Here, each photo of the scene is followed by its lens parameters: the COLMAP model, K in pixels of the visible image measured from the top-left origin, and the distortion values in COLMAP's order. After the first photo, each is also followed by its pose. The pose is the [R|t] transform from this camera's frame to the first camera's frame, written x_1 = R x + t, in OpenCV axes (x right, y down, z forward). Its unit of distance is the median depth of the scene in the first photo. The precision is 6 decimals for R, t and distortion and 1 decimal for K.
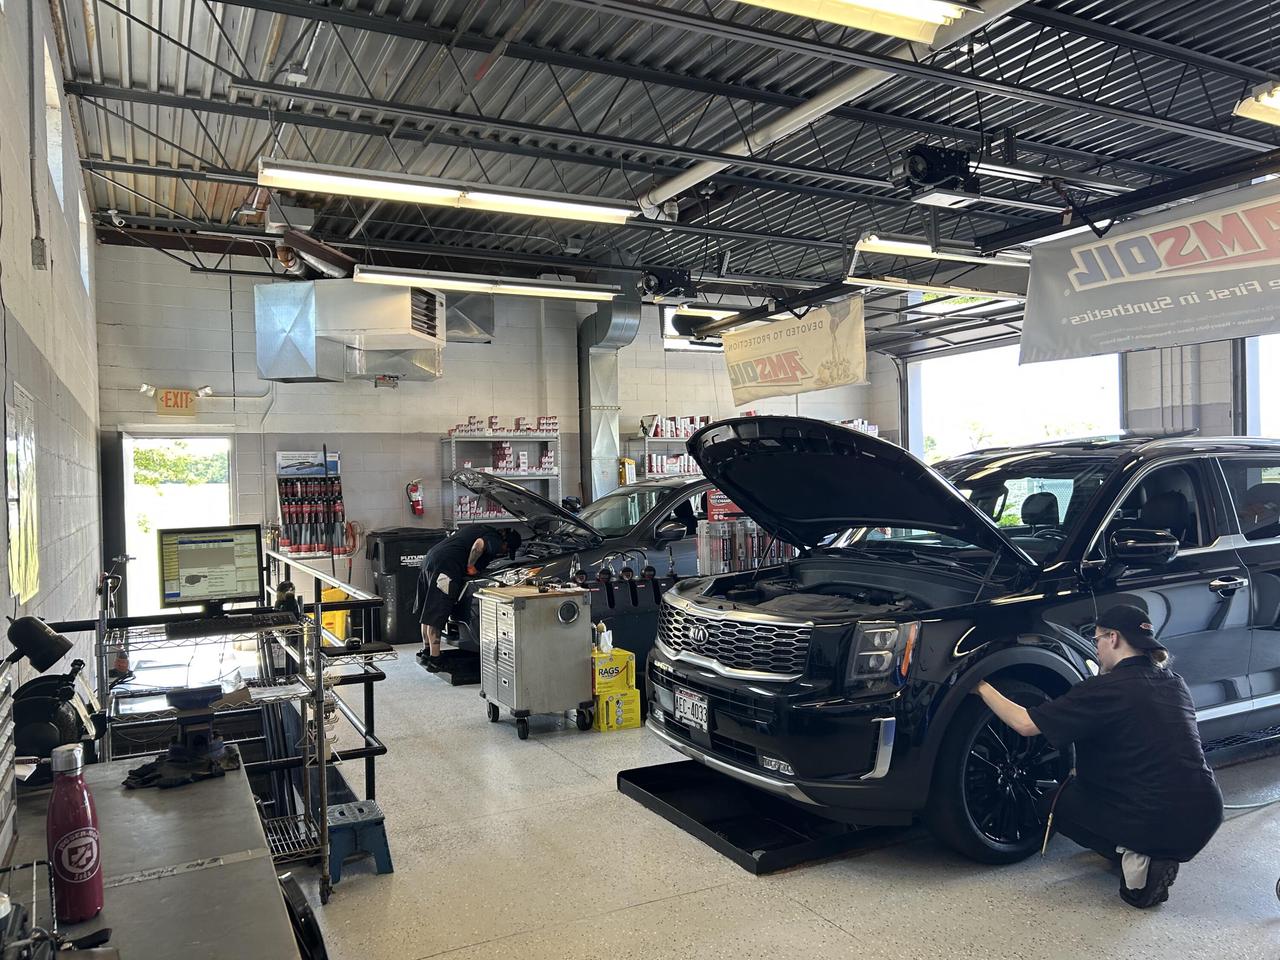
lens RADIAL K [[972.7, 0, 640.0], [0, 972.7, 480.0], [0, 0, 1]] dist [0.005215, 0.001279]
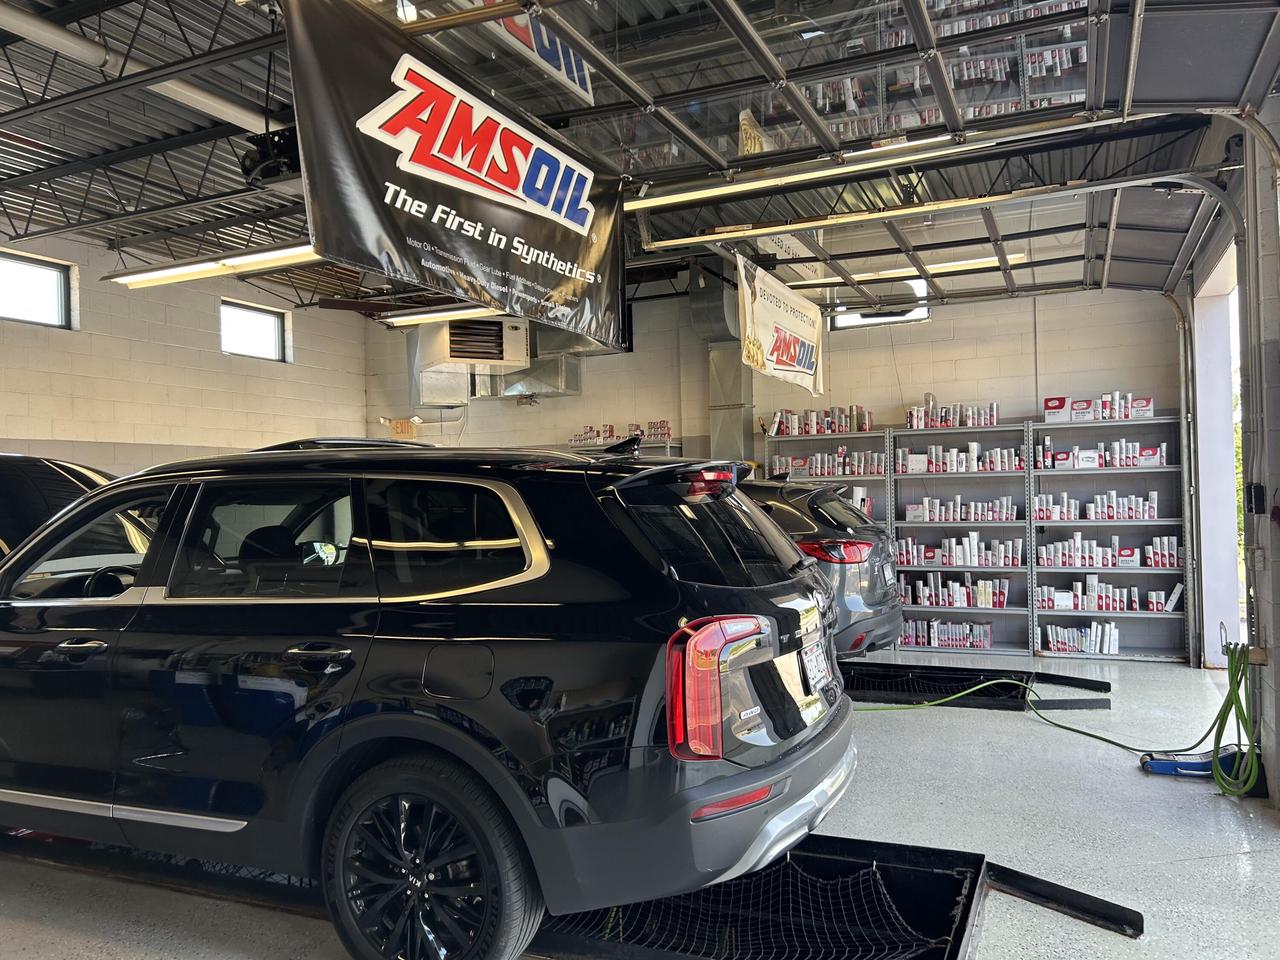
lens RADIAL K [[972.7, 0, 640.0], [0, 972.7, 480.0], [0, 0, 1]] dist [0.005215, 0.001279]
pose [[0.628196, -0.008477, -0.778009, 0.709193], [0.018456, 0.999822, 0.004008, -0.011471], [0.777836, -0.016877, 0.628240, 0.409087]]
